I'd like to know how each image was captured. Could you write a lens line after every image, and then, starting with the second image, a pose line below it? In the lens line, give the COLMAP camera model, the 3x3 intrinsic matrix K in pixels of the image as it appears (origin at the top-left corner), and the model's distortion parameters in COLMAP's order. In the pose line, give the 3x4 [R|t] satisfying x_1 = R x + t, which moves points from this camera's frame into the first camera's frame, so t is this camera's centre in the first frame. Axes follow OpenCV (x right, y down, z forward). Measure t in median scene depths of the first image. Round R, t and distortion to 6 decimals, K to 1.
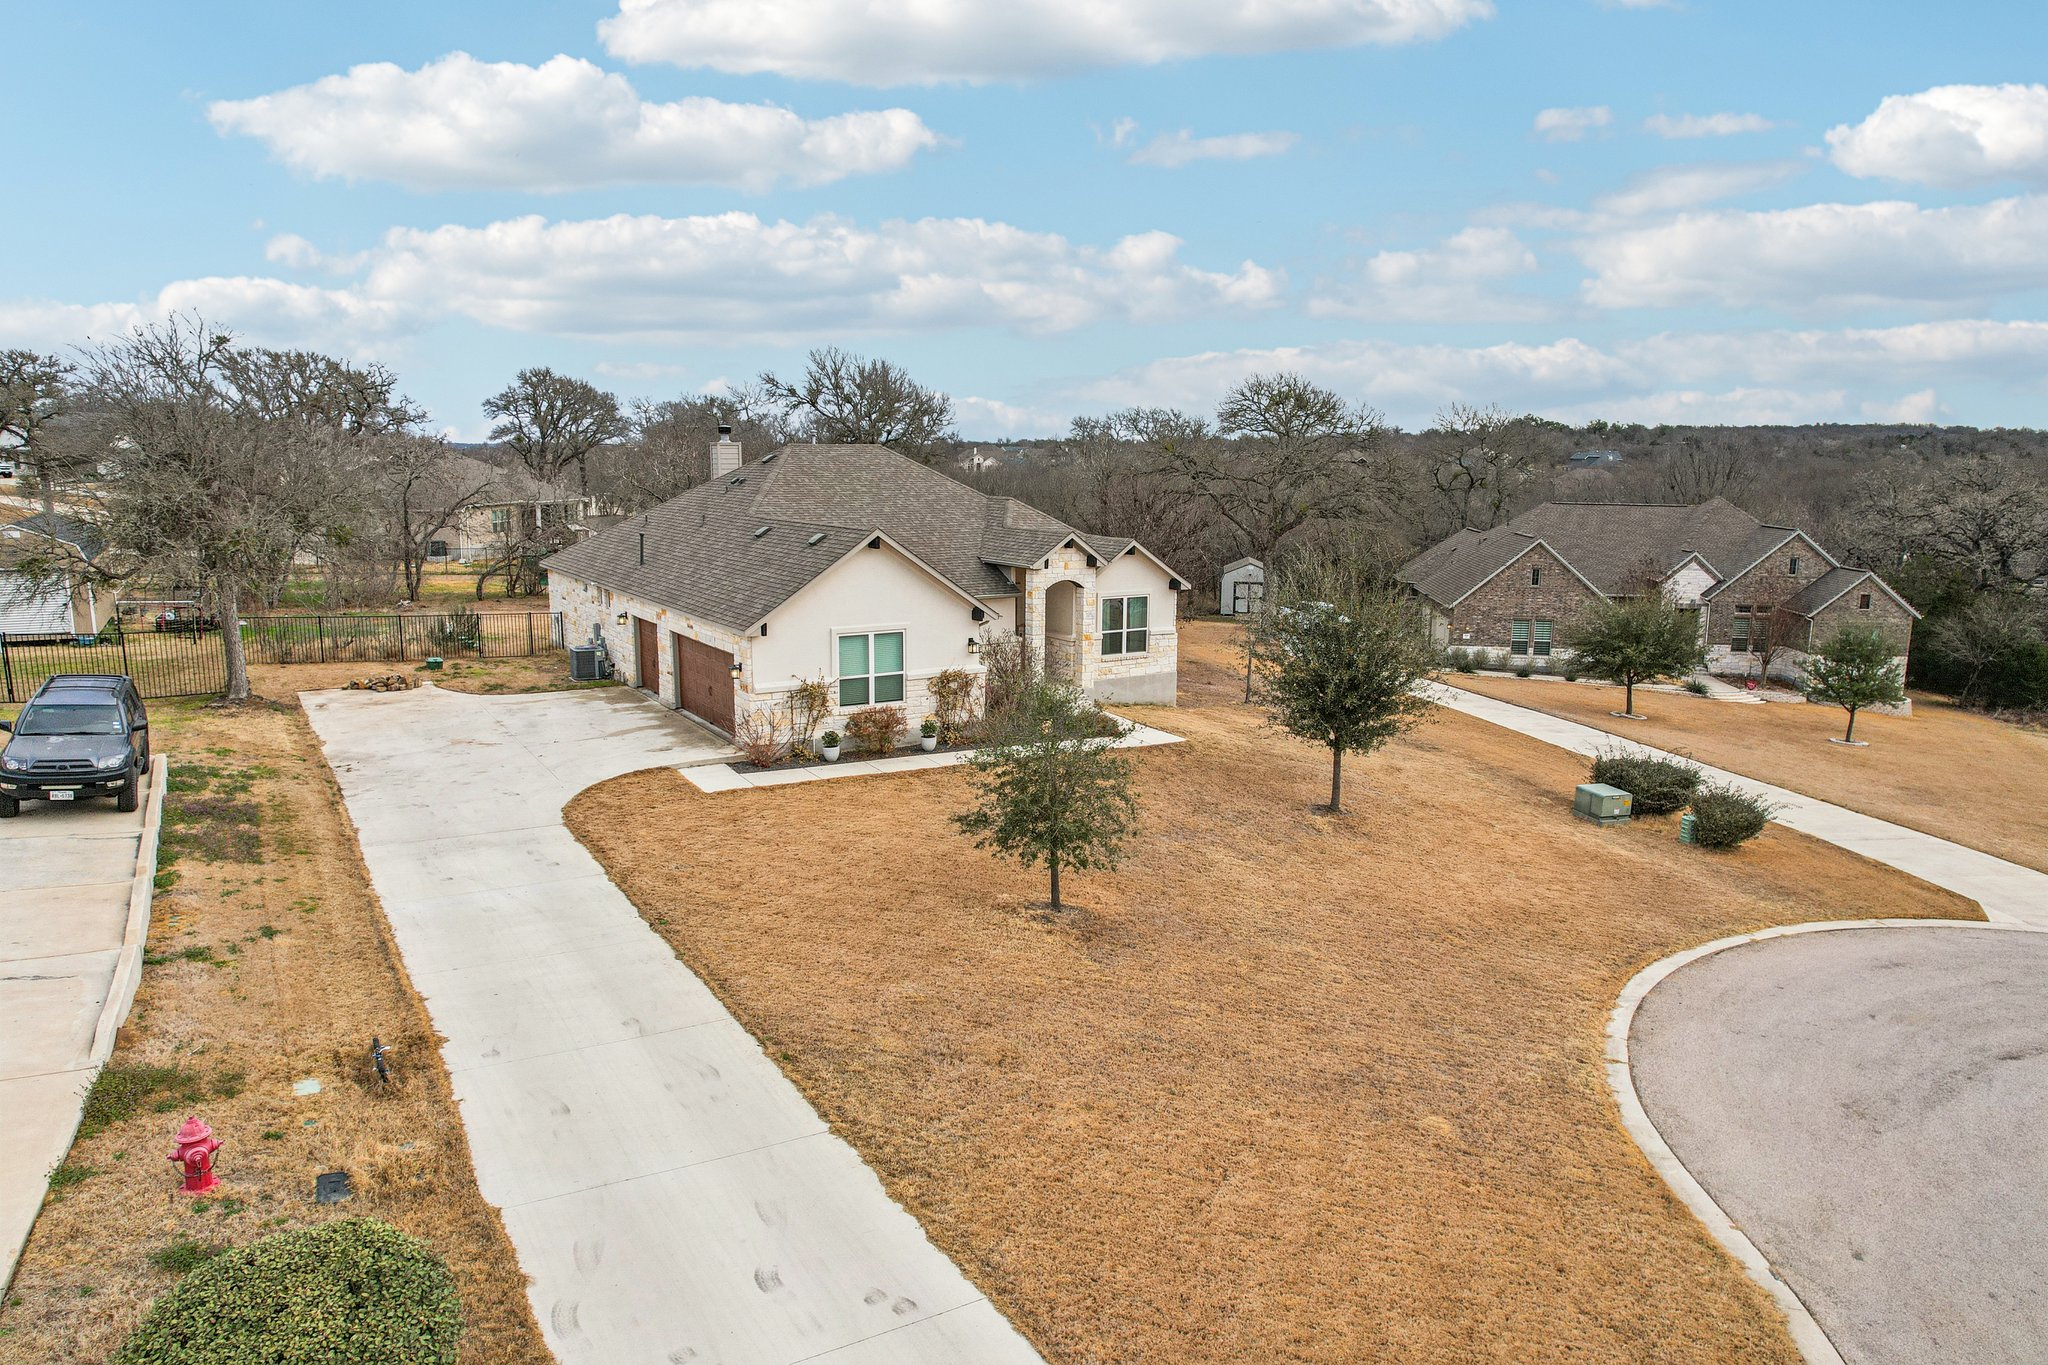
lens RADIAL K [[1310.7, 0, 1038.0], [0, 1310.7, 674.8], [0, 0, 1]] dist [-0.066304, 0.048257]
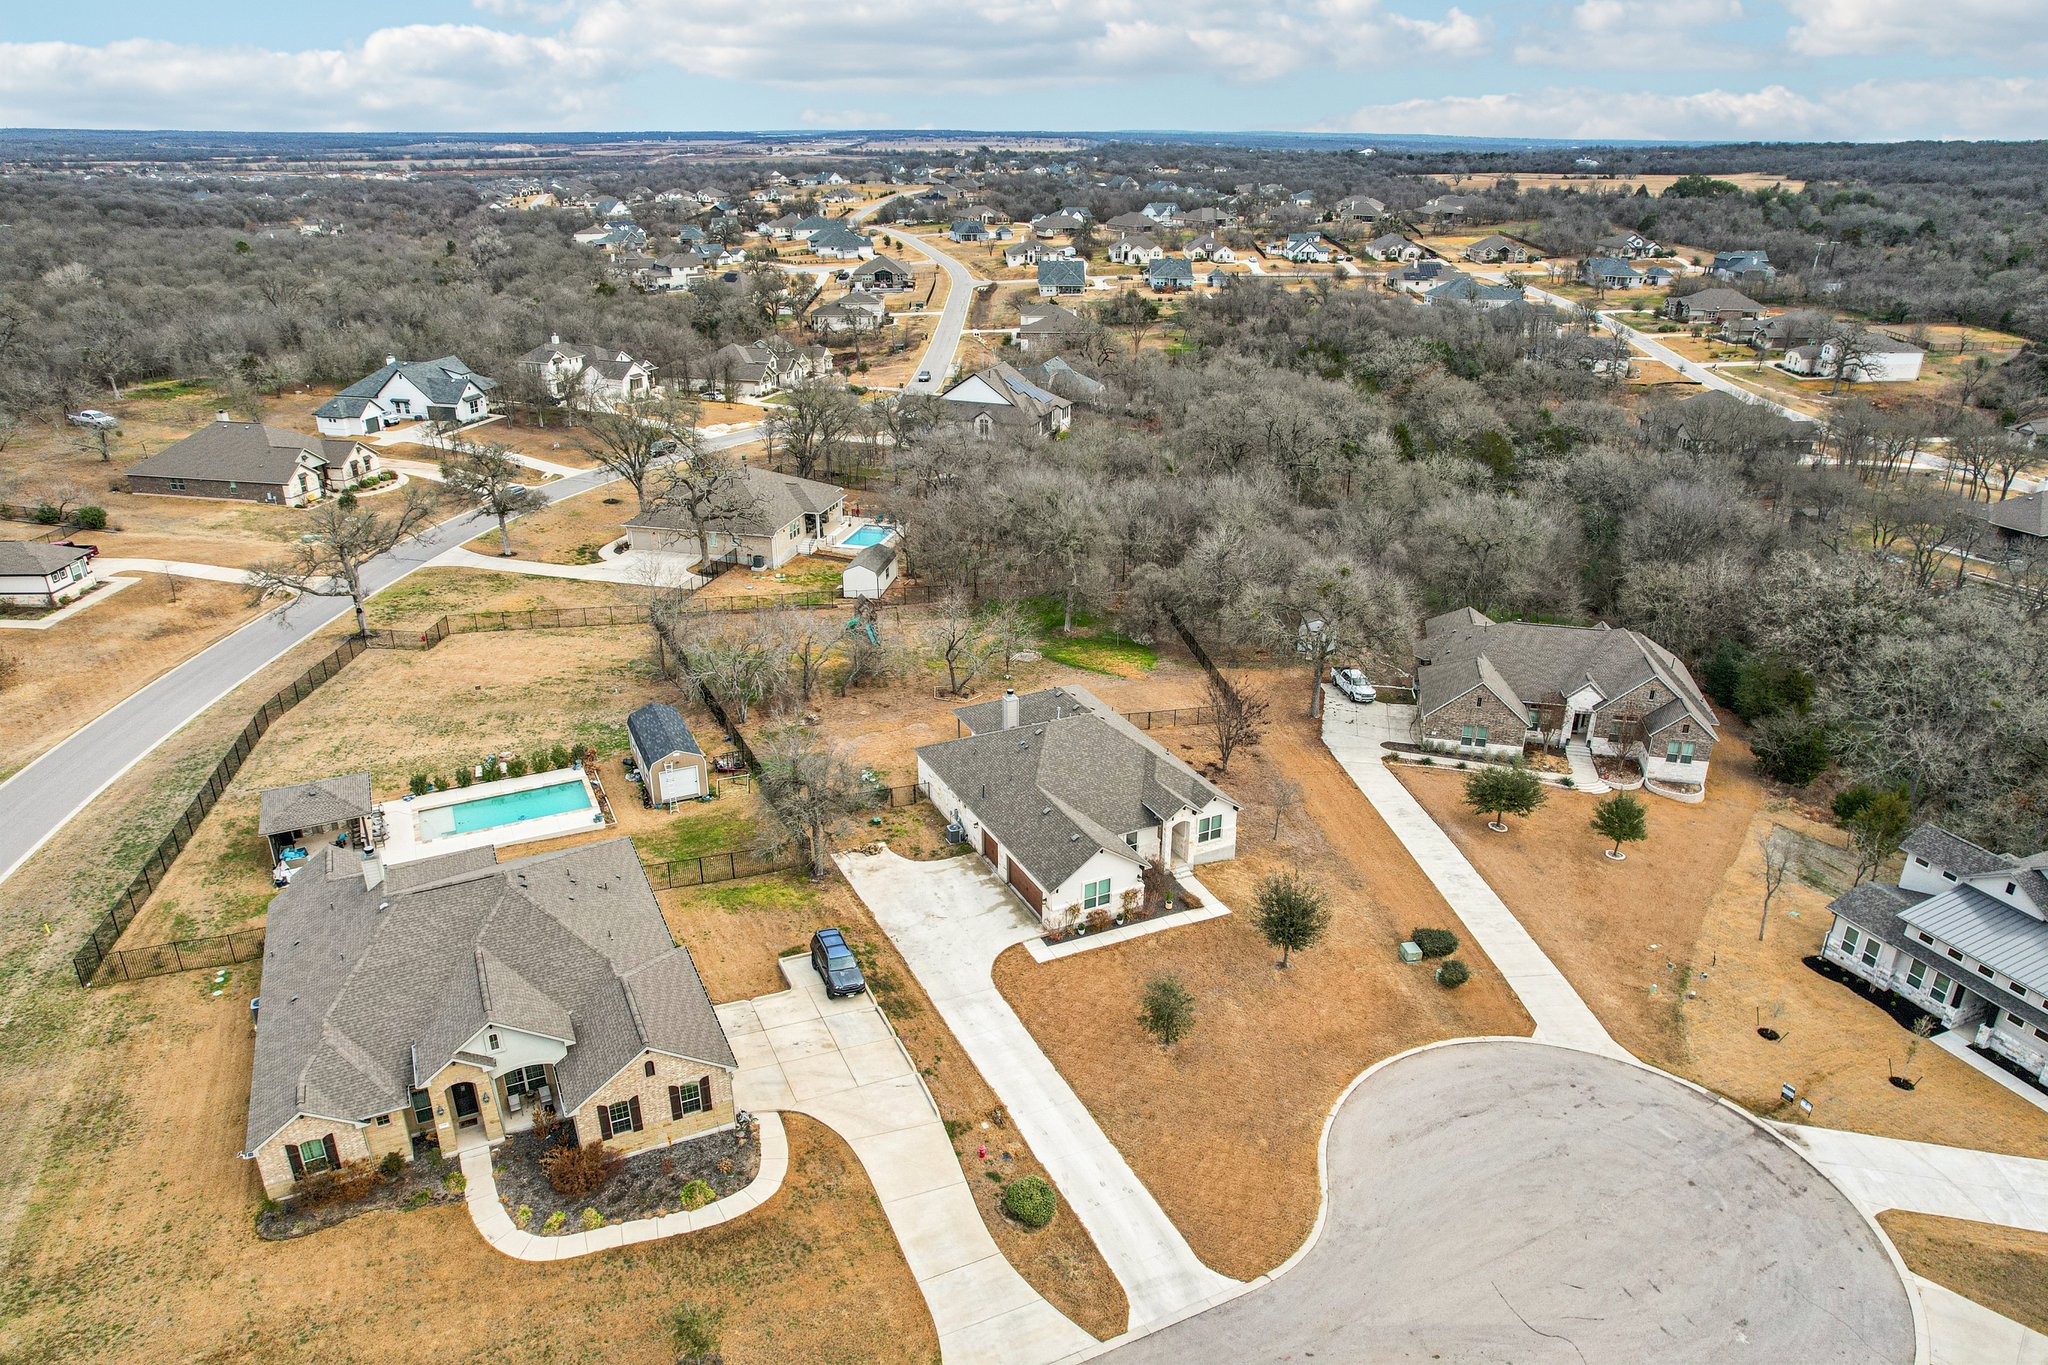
lens RADIAL K [[1310.7, 0, 1038.0], [0, 1310.7, 674.8], [0, 0, 1]] dist [-0.066304, 0.048257]
pose [[0.994596, 0.038584, -0.096388, -0.019281], [-0.016009, 0.974272, 0.224804, -0.943479], [0.102582, -0.222046, 0.969625, -1.267073]]
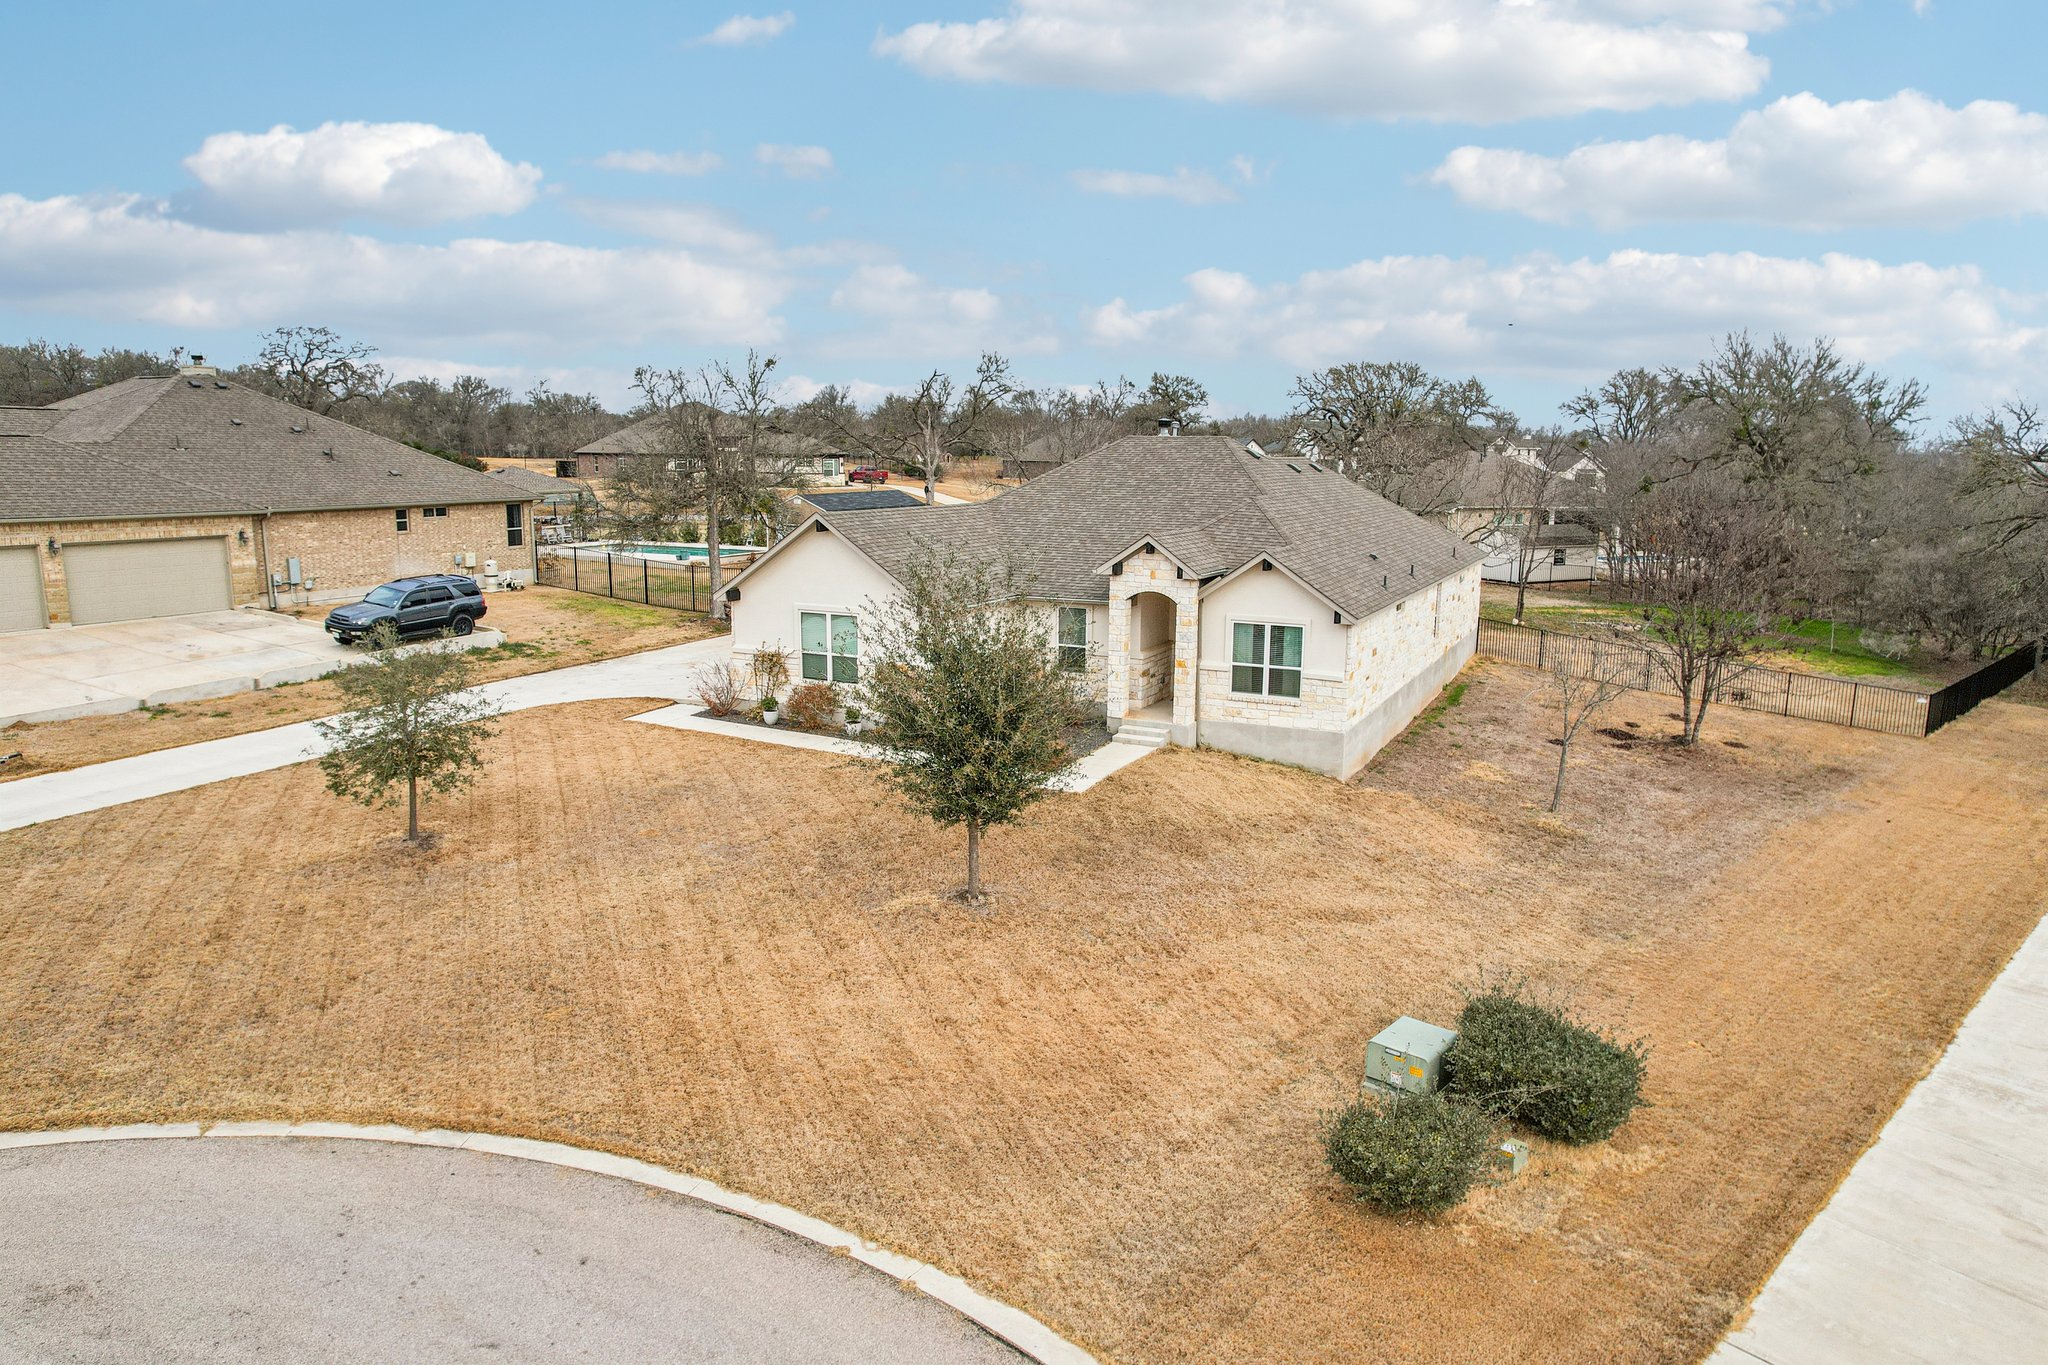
lens RADIAL K [[1310.7, 0, 1038.0], [0, 1310.7, 674.8], [0, 0, 1]] dist [-0.066304, 0.048257]
pose [[0.516413, 0.133276, -0.845905, 0.838951], [-0.150111, 0.986608, 0.063804, -0.074003], [0.843080, 0.094030, 0.529504, 0.597306]]
